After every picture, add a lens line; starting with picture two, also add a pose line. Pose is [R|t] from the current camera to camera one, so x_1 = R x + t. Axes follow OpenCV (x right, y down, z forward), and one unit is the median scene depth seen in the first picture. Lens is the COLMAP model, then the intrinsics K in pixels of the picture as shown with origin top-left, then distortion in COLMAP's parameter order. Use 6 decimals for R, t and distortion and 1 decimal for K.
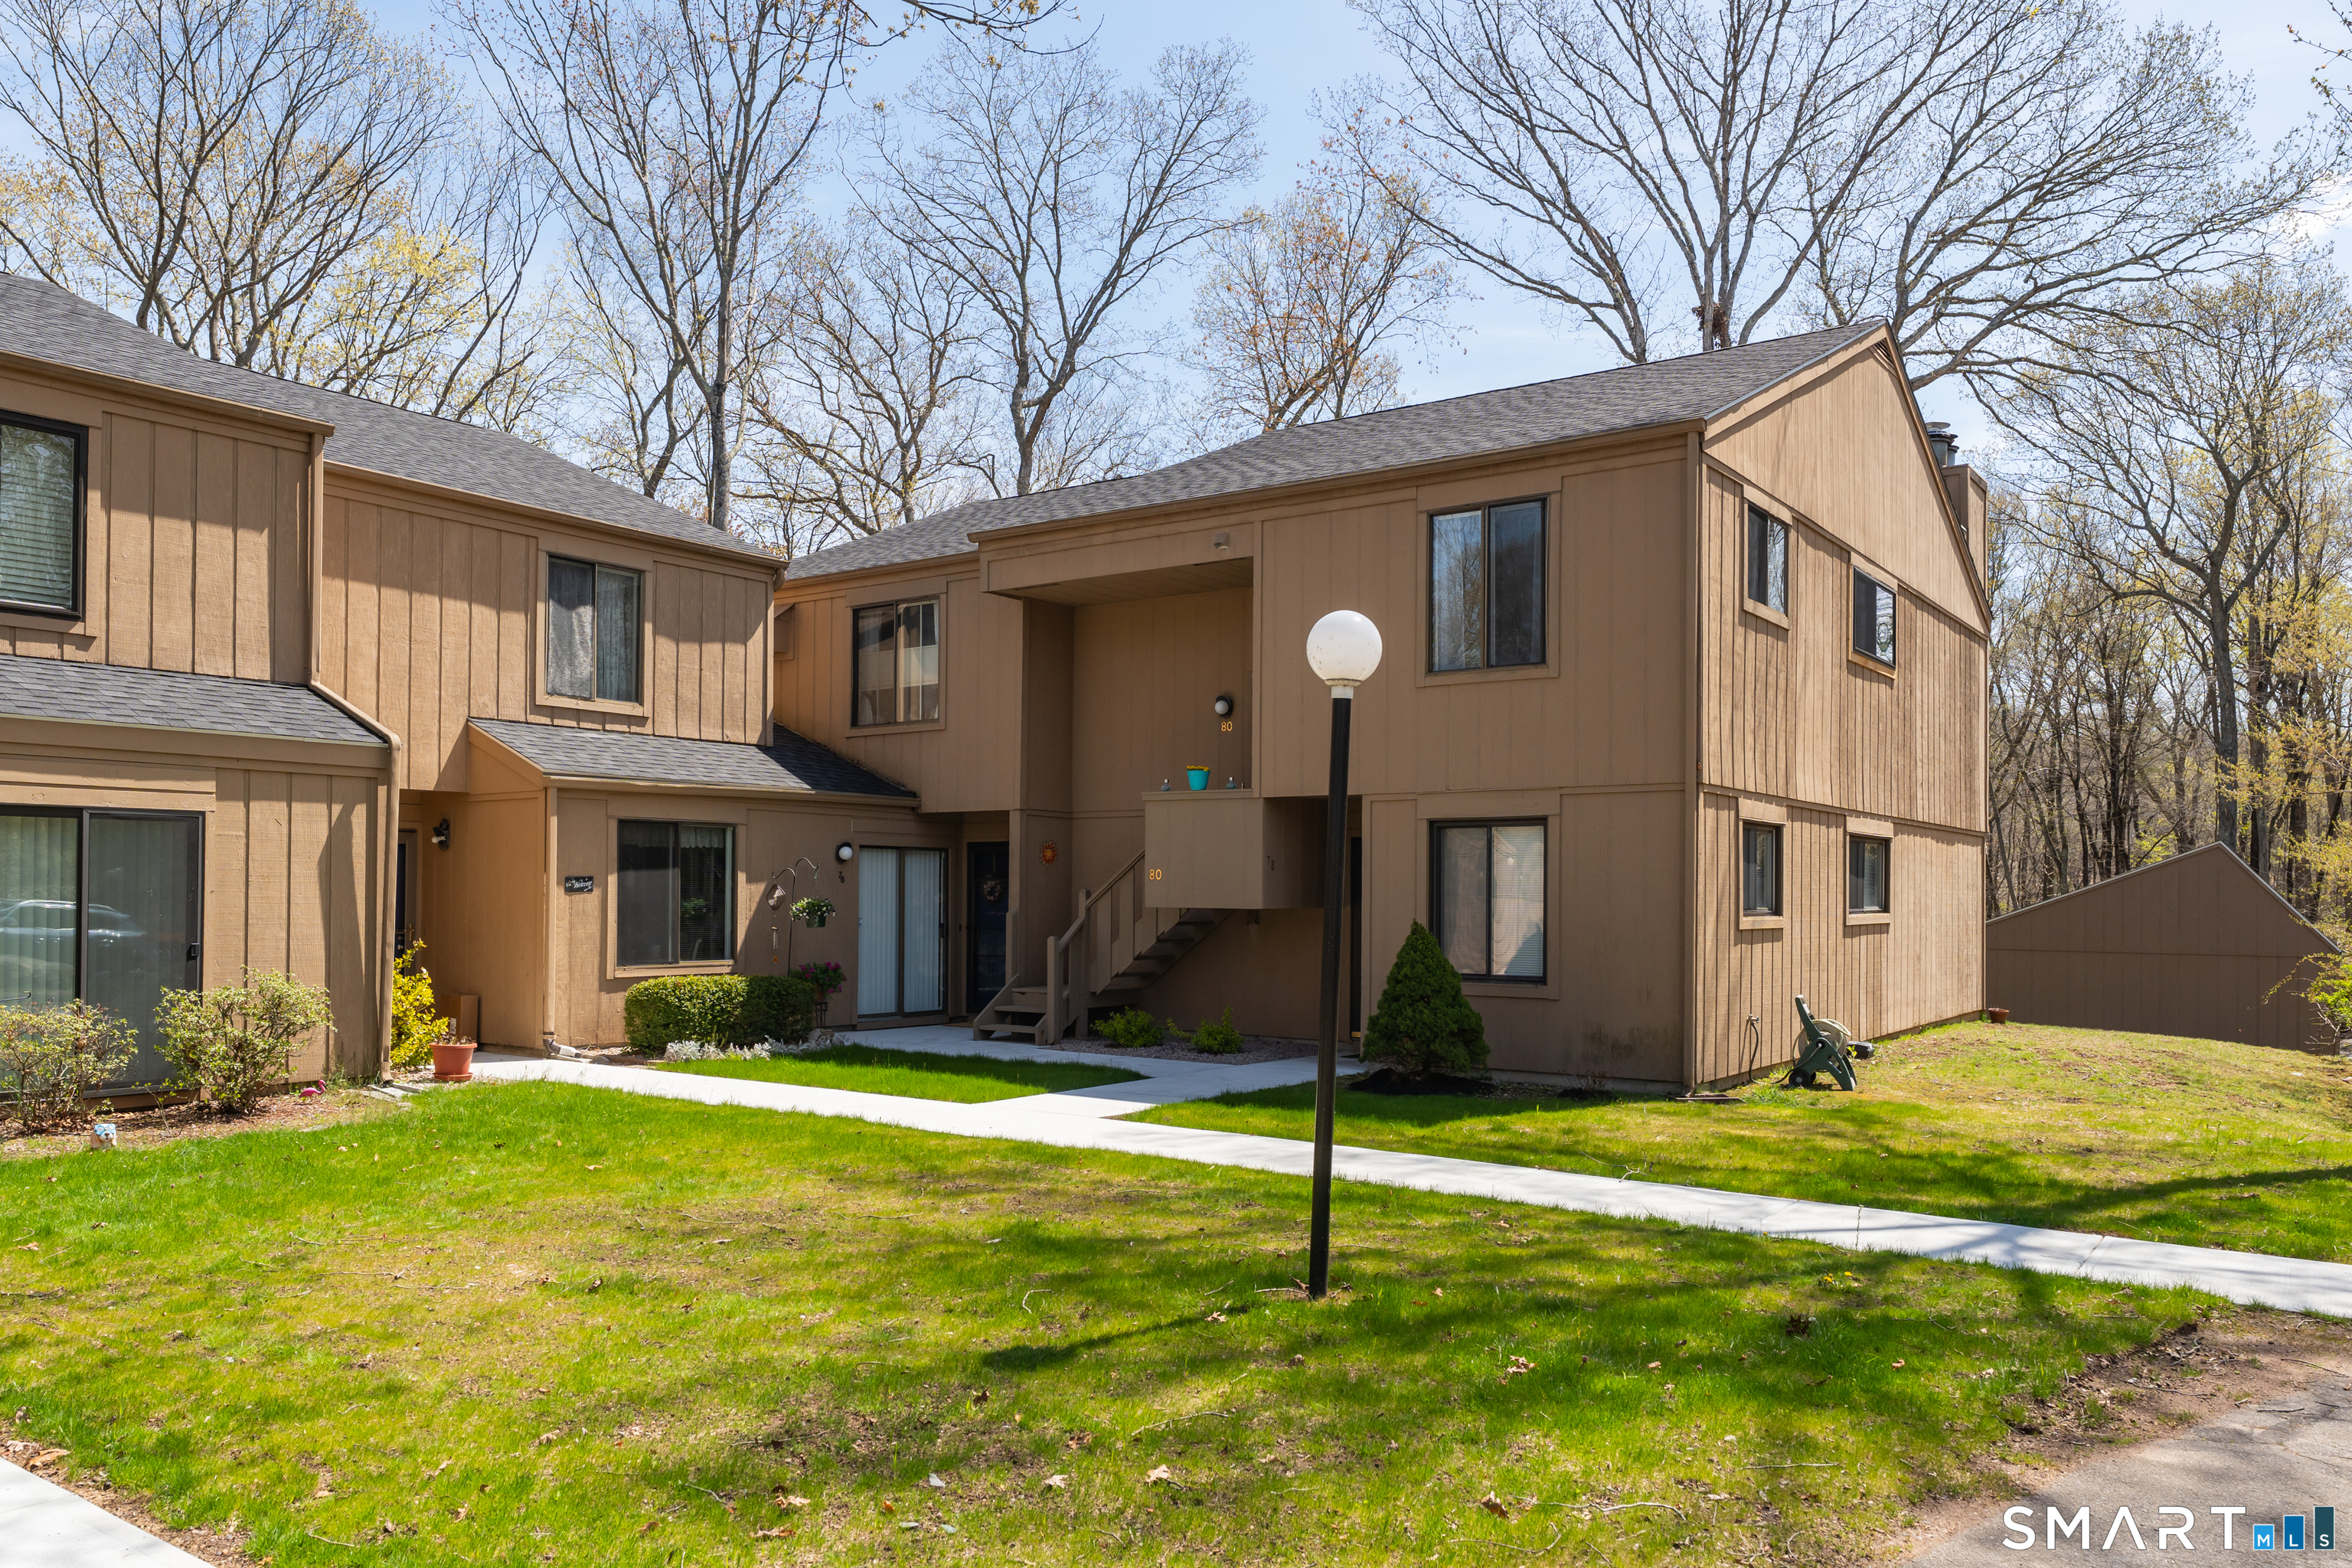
lens RADIAL K [[1609.4, 0, 1177.9], [0, 1609.4, 871.0], [0, 0, 1]] dist [0.001796, 0.001111]
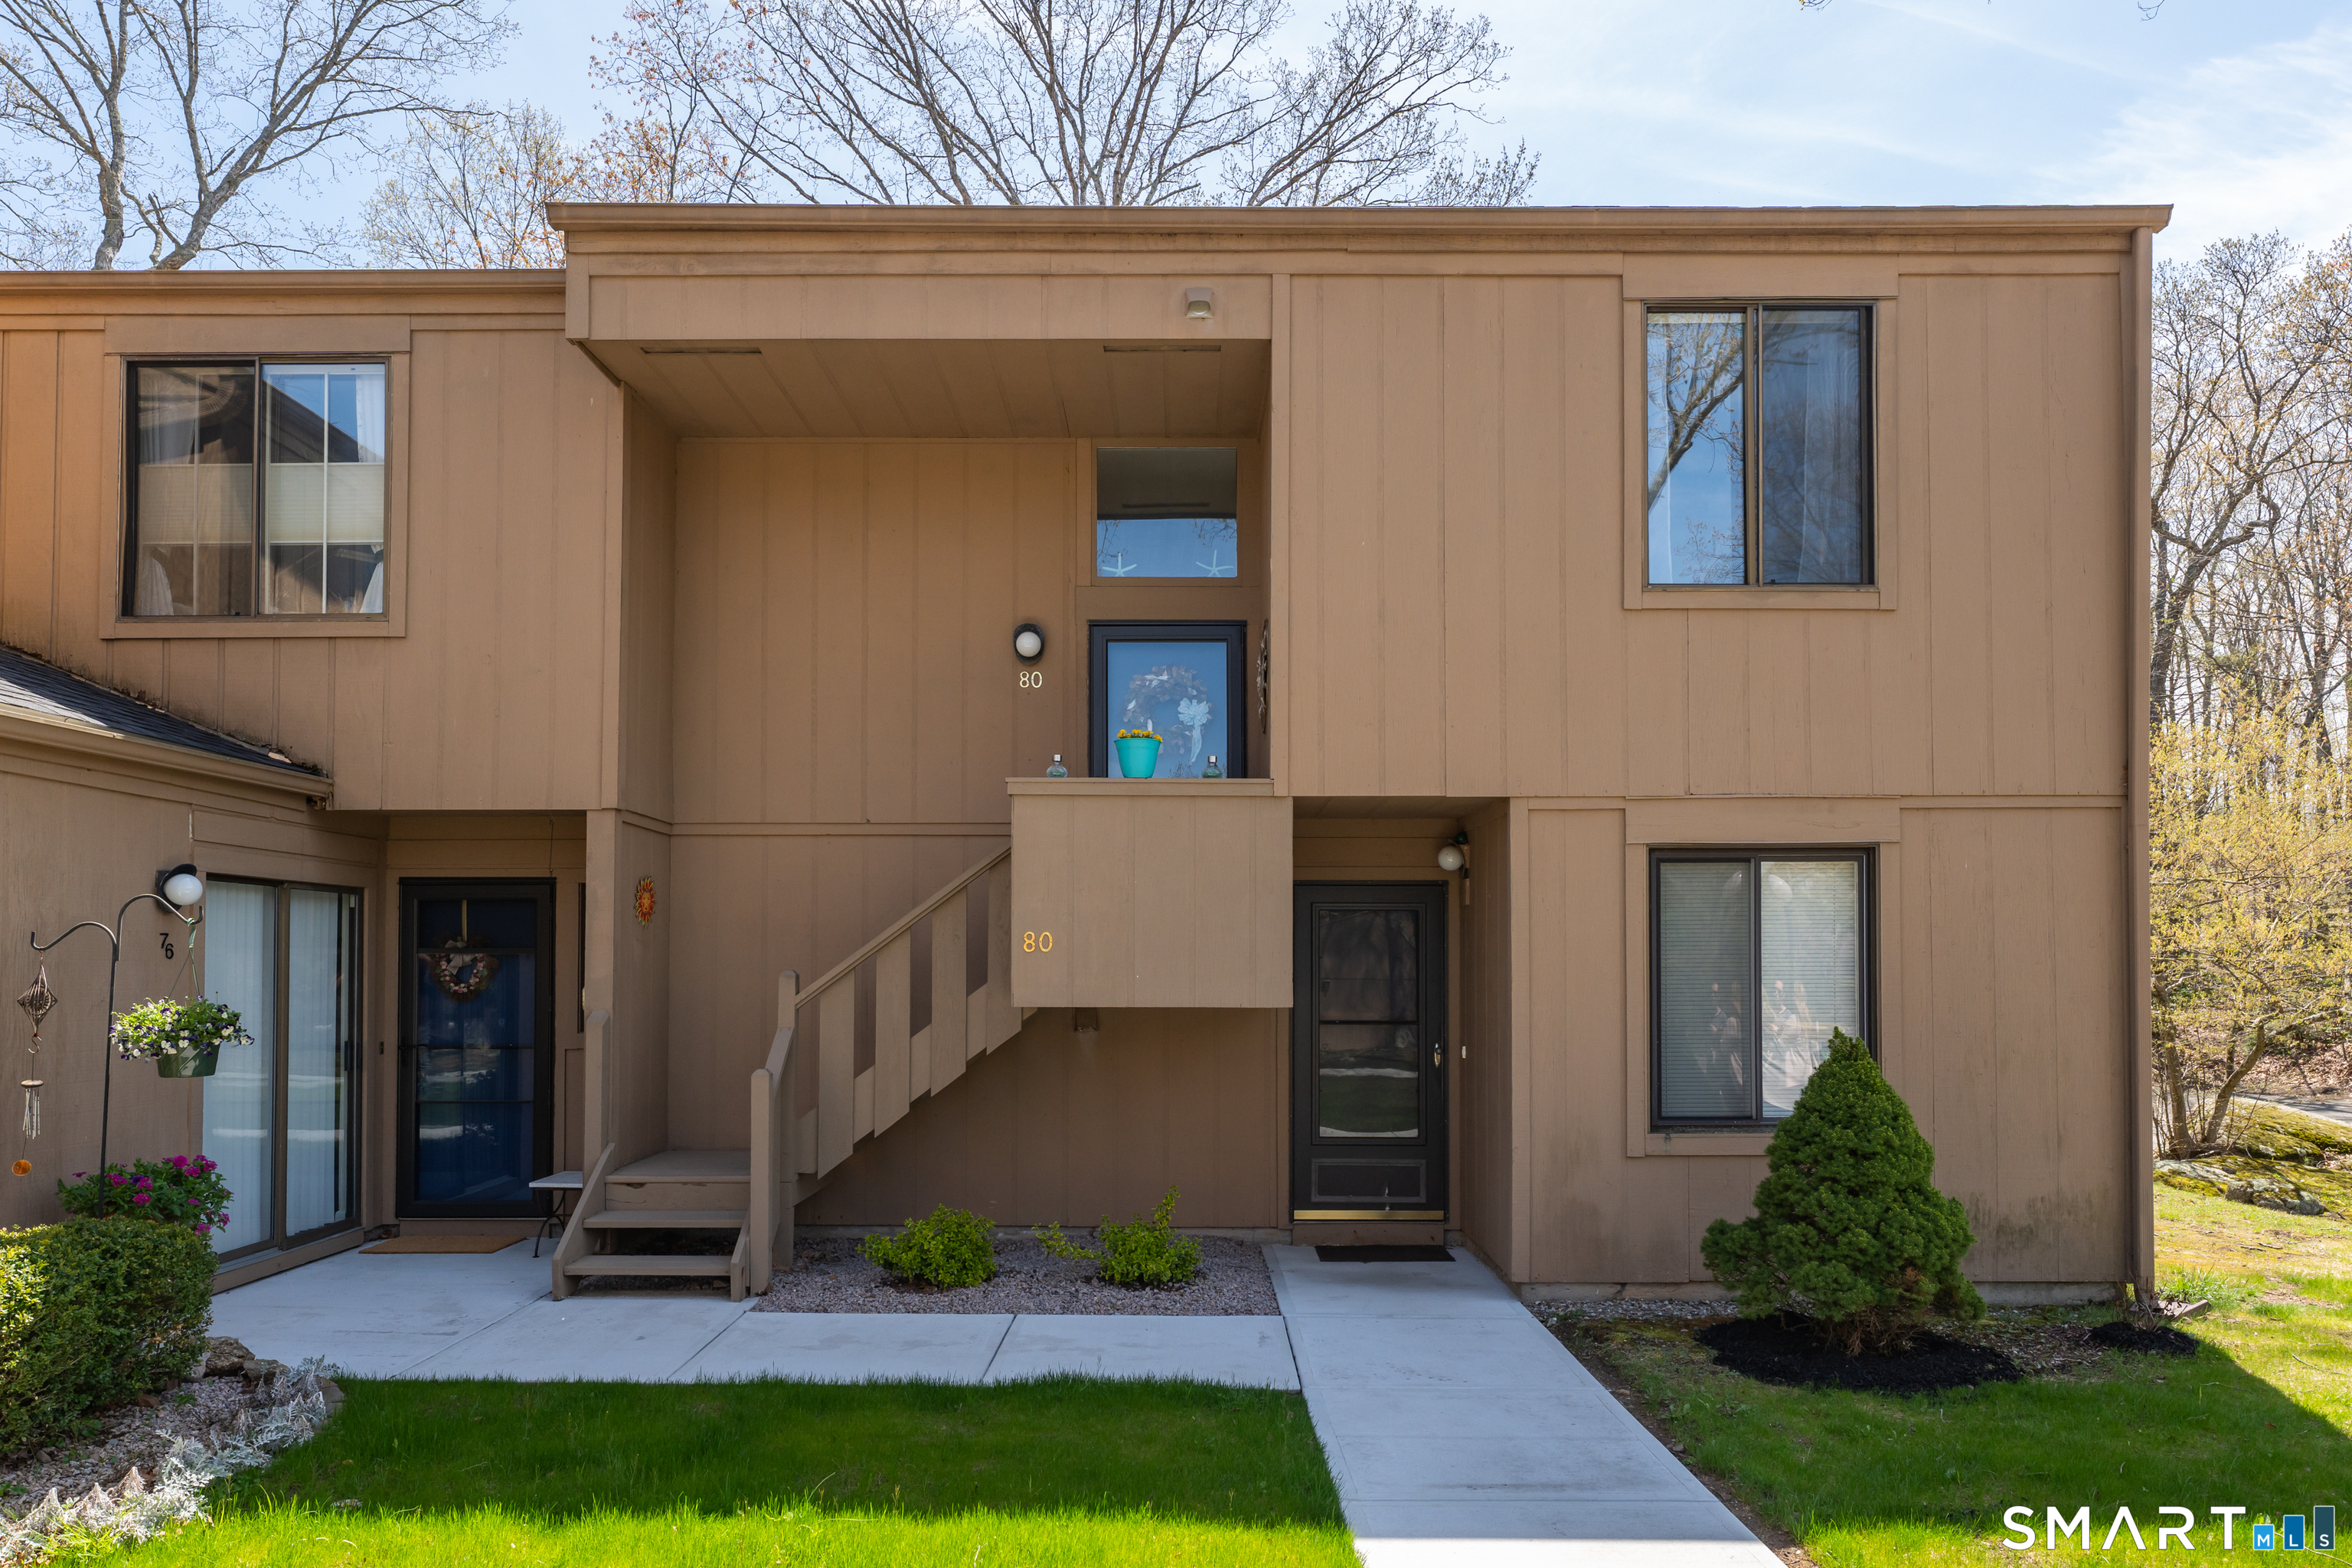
lens RADIAL K [[1603.4, 0, 1176.8], [0, 1603.4, 926.0], [0, 0, 1]] dist [-0.005649, -0.003537]
pose [[0.821139, 0.009564, 0.570648, -0.252664], [-0.003006, 0.999918, -0.012434, 0.003077], [-0.570721, 0.008495, 0.821100, 0.534501]]
